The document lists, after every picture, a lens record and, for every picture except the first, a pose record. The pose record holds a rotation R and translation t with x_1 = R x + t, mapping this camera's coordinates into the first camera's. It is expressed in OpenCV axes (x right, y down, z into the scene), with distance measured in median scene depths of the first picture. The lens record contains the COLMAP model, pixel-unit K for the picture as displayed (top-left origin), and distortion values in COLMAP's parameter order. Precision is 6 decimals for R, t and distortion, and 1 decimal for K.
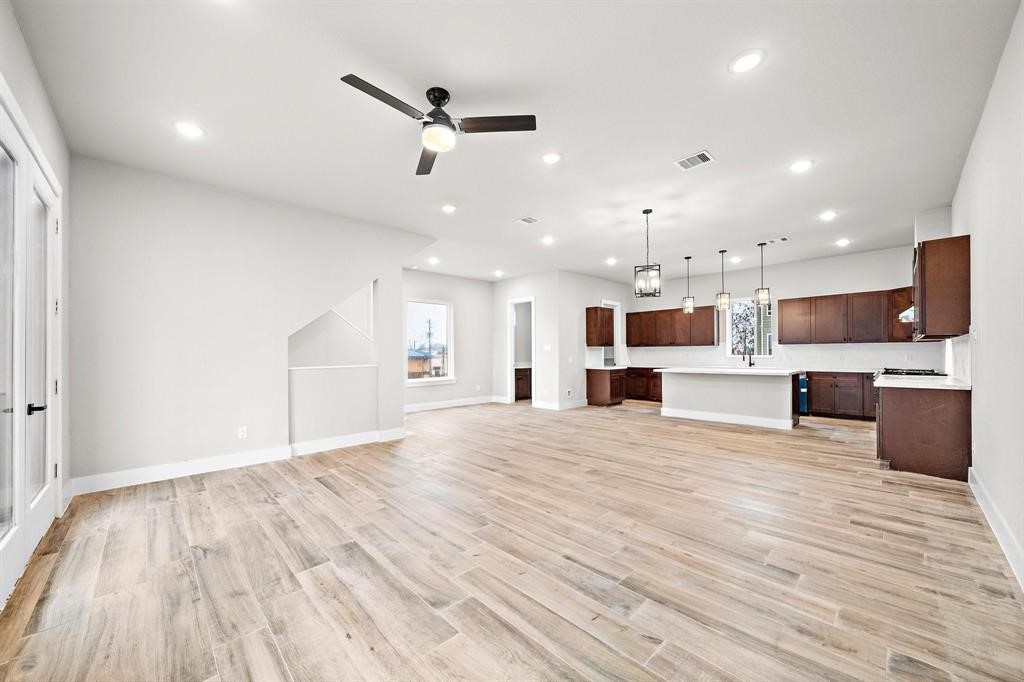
lens RADIAL K [[377.8, 0, 511.2], [0, 377.8, 353.5], [0, 0, 1]] dist [-0.002567, -0.000082]
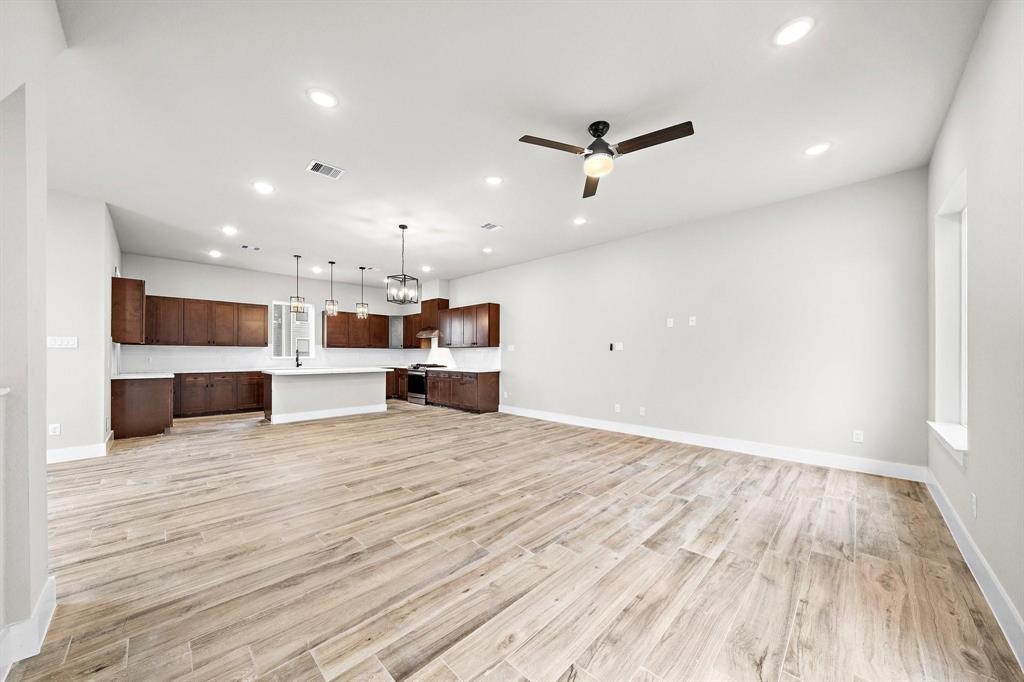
lens RADIAL K [[355.6, 0, 510.2], [0, 355.6, 355.0], [0, 0, 1]] dist [-0.001682, -0.000140]
pose [[-0.025083, 0.005957, 0.999668, -0.793375], [-0.003635, 0.999975, -0.006050, 0.007237], [-0.999679, -0.003785, -0.025061, 0.813653]]
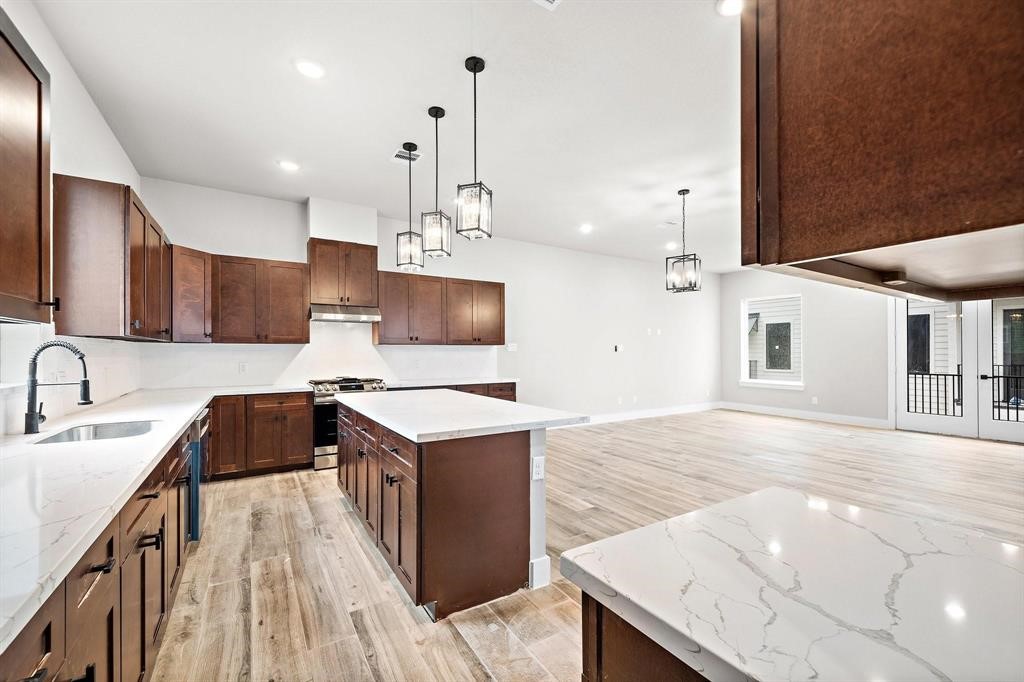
lens RADIAL K [[418.6, 0, 512.1], [0, 418.6, 351.4], [0, 0, 1]] dist [0.001625, -0.000050]
pose [[-0.978740, 0.007913, 0.204950, 0.629740], [0.006870, 0.999960, -0.005801, -0.013600], [-0.204988, -0.004270, -0.978755, 2.301332]]
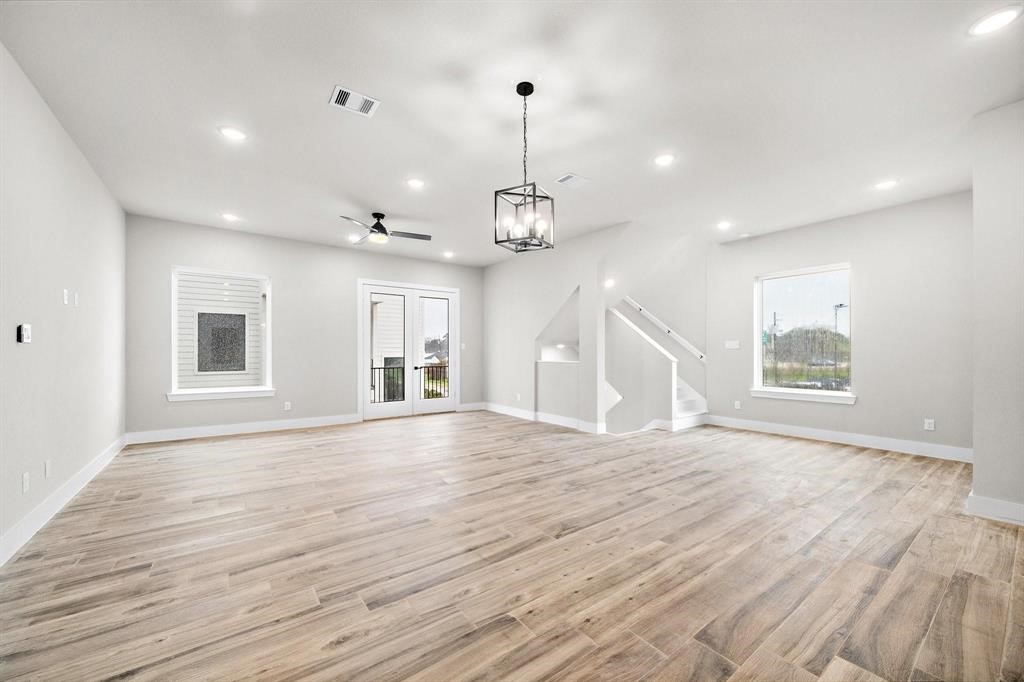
lens RADIAL K [[390.8, 0, 513.3], [0, 390.8, 351.2], [0, 0, 1]] dist [-0.001366, -0.000121]
pose [[-0.127415, 0.005950, -0.991832, 1.048391], [0.001575, 0.999982, 0.005797, -0.008948], [0.991848, -0.000824, -0.127422, 1.208616]]
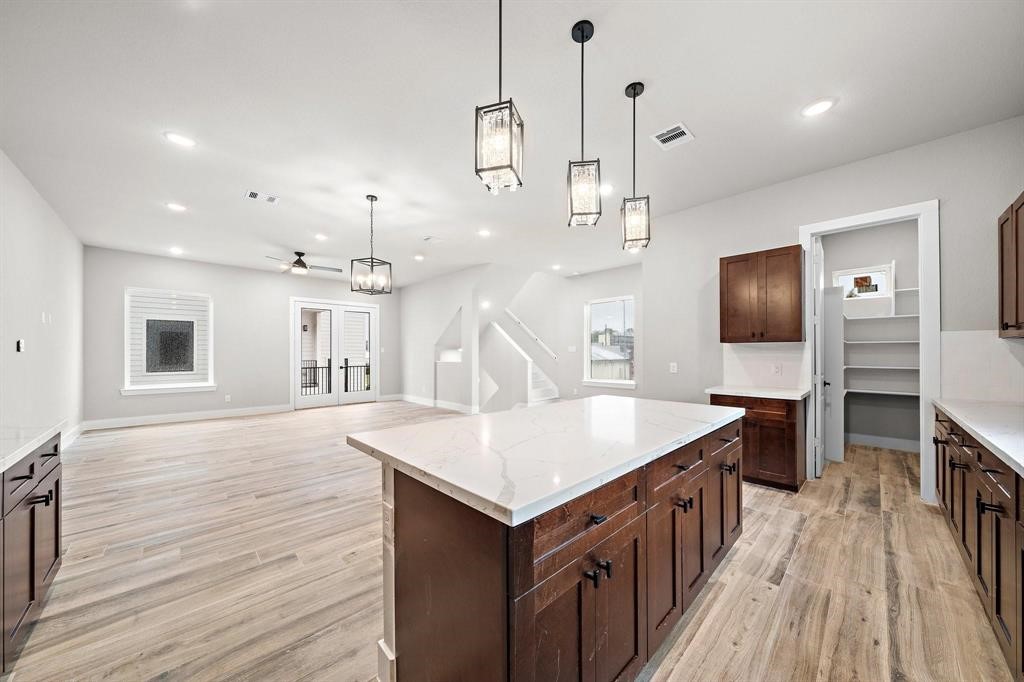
lens RADIAL K [[350.7, 0, 511.9], [0, 350.7, 350.8], [0, 0, 1]] dist [-0.002077, -0.000098]
pose [[0.002609, 0.002788, -0.999993, 1.362356], [0.003208, 0.999991, 0.002797, -0.021188], [0.999991, -0.003215, 0.002600, 1.522410]]
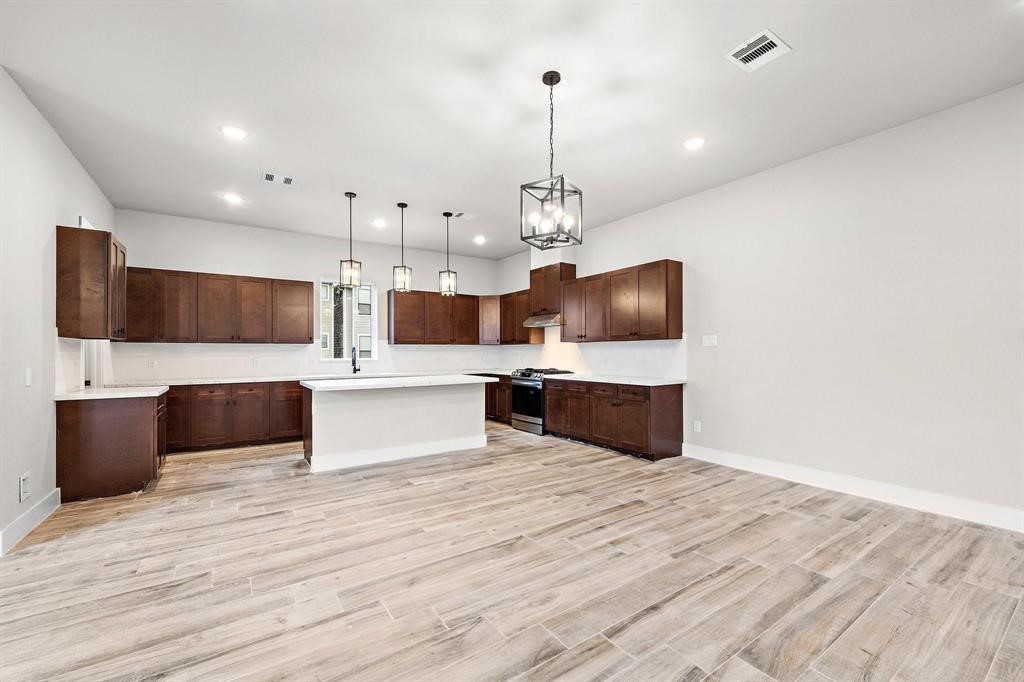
lens RADIAL K [[418.6, 0, 512.1], [0, 418.6, 351.4], [0, 0, 1]] dist [0.001625, -0.000050]
pose [[0.167547, 0.007729, 0.985834, -0.237037], [0.002362, 0.999963, -0.008241, -0.000931], [-0.985861, 0.003709, 0.167522, 1.099547]]
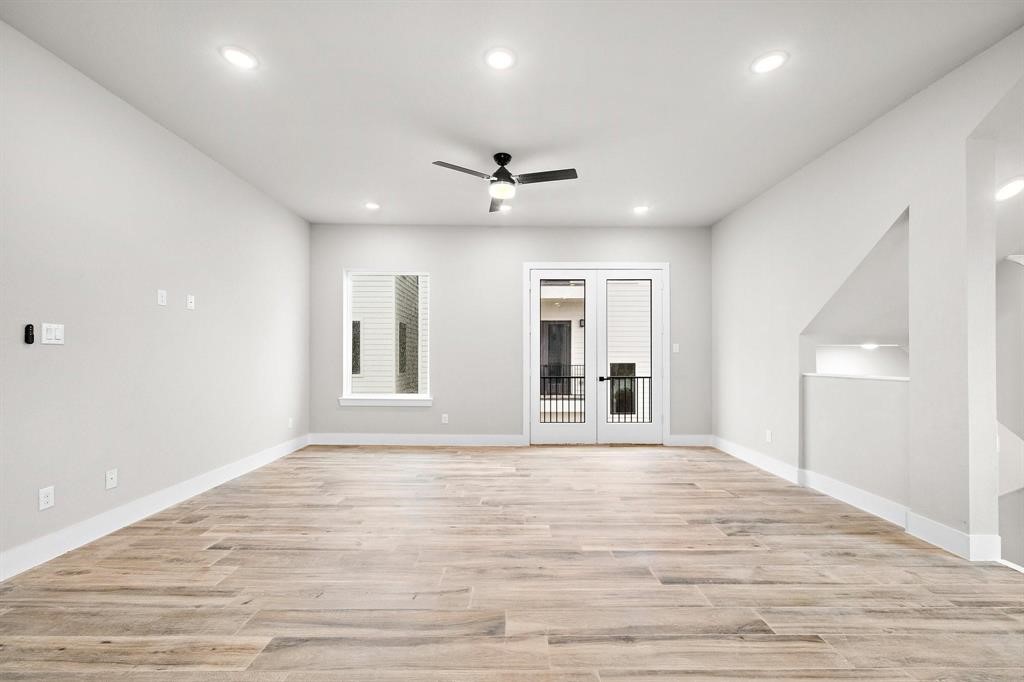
lens RADIAL K [[412.2, 0, 512.8], [0, 412.2, 352.1], [0, 0, 1]] dist [-0.001326, -0.000107]
pose [[-0.686877, -0.002172, -0.726771, 0.512737], [0.003580, 0.999973, -0.006371, -0.002250], [0.726765, -0.006978, -0.686851, 1.259159]]
